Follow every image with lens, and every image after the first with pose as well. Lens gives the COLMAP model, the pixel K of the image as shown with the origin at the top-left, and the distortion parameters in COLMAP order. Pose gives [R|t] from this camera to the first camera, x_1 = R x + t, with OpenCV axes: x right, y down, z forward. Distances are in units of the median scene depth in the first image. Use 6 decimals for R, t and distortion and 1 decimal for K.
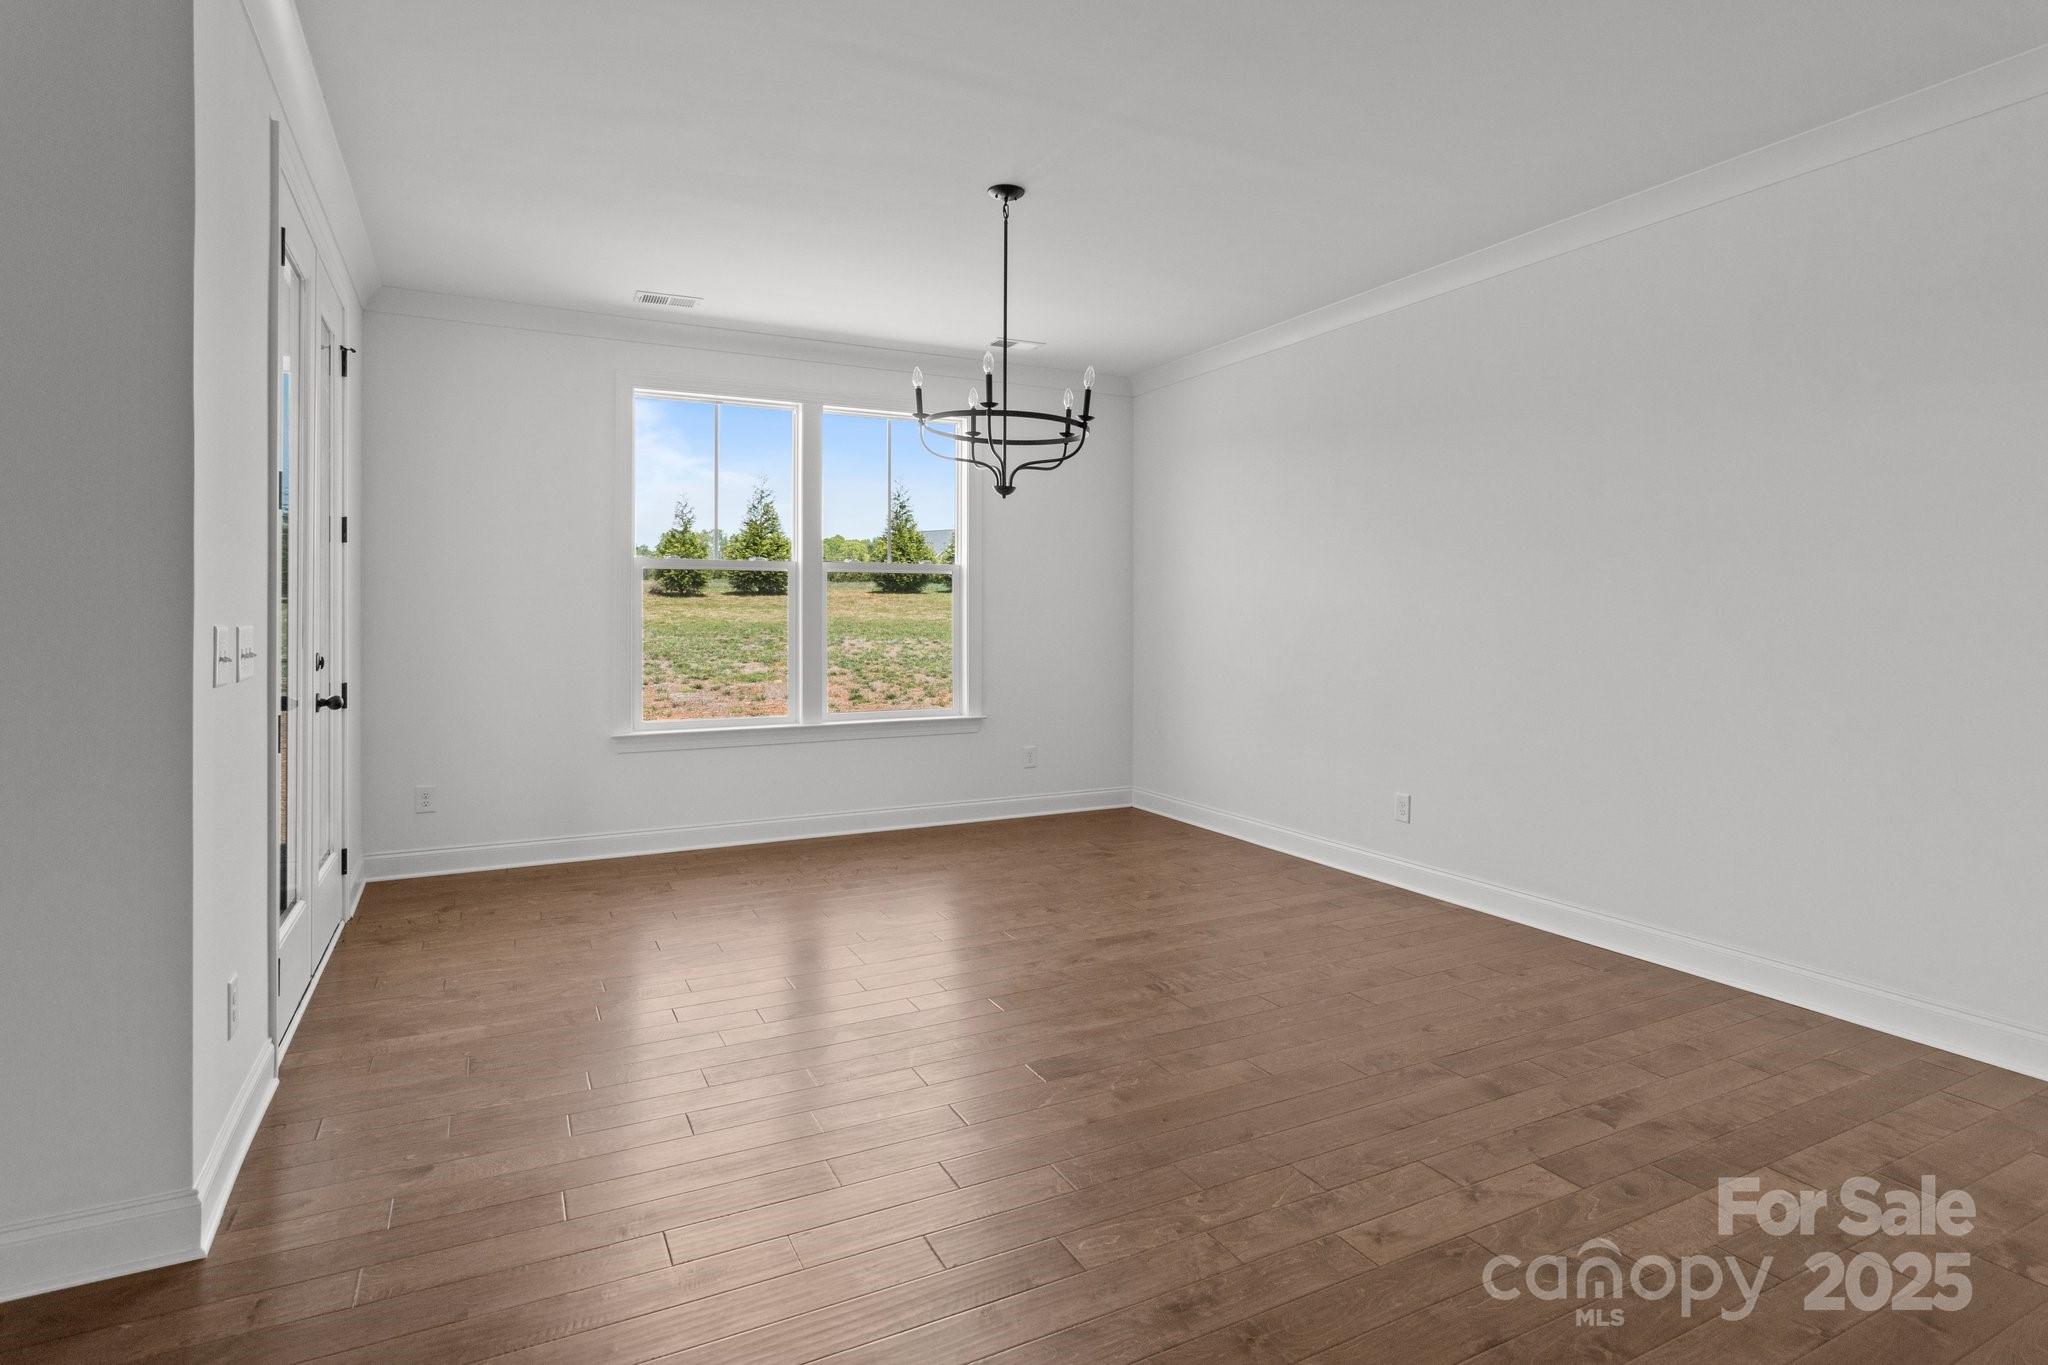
lens RADIAL K [[1061.9, 0, 1027.5], [0, 1061.9, 618.9], [0, 0, 1]] dist [0.032665, -0.022373]
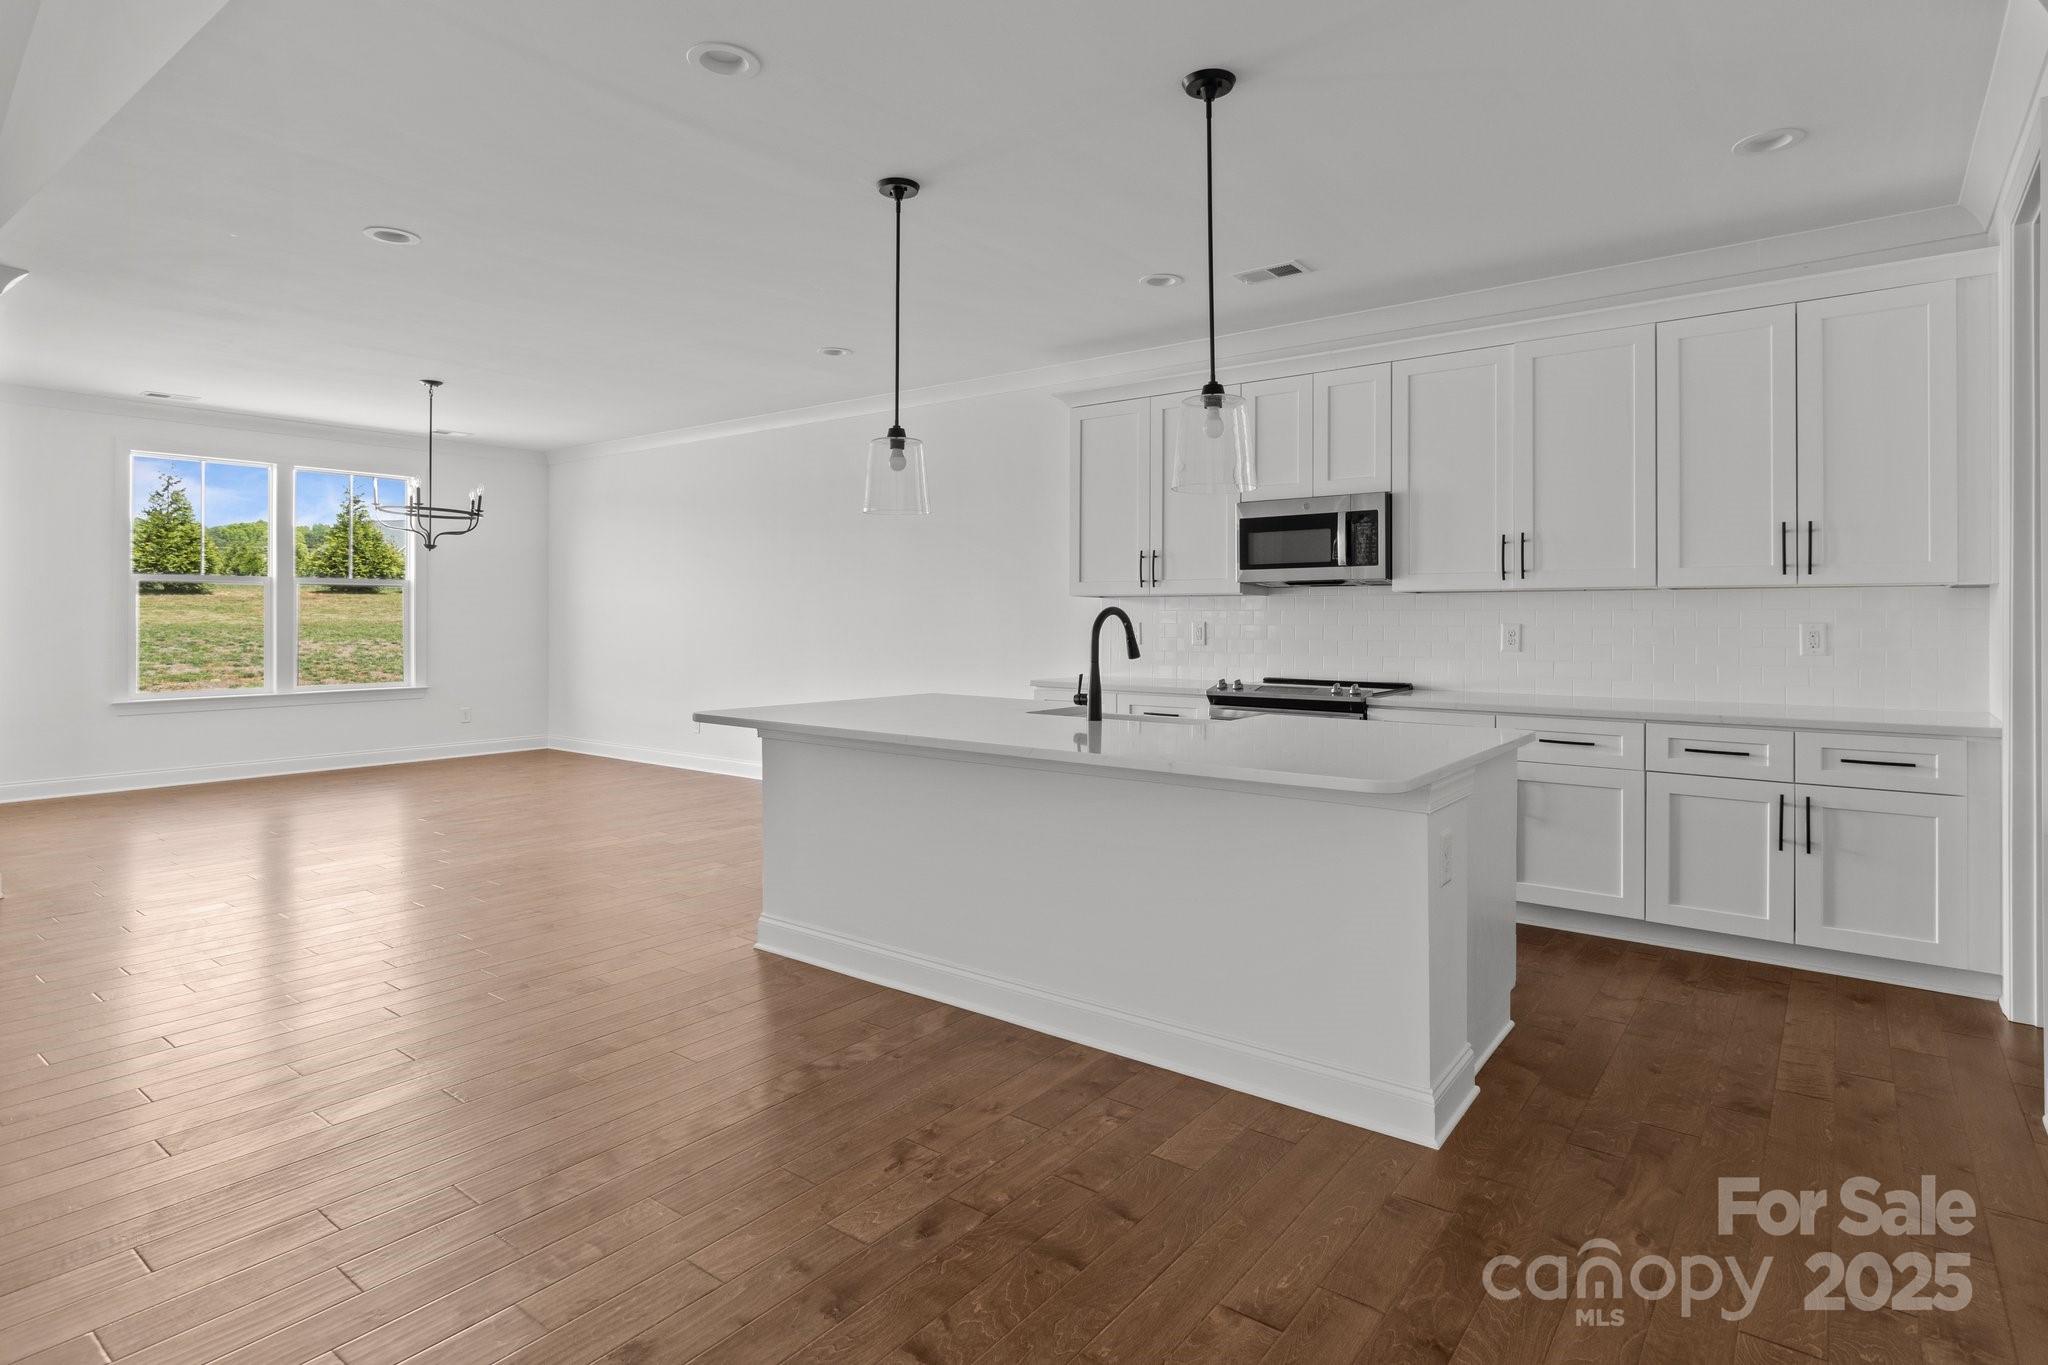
lens RADIAL K [[1061.9, 0, 1027.5], [0, 1061.9, 618.9], [0, 0, 1]] dist [0.032665, -0.022373]
pose [[0.902975, 0.000733, 0.429692, 0.026346], [0.000257, 0.999997, -0.002245, 0.001534], [-0.429693, 0.002138, 0.902973, -0.250513]]
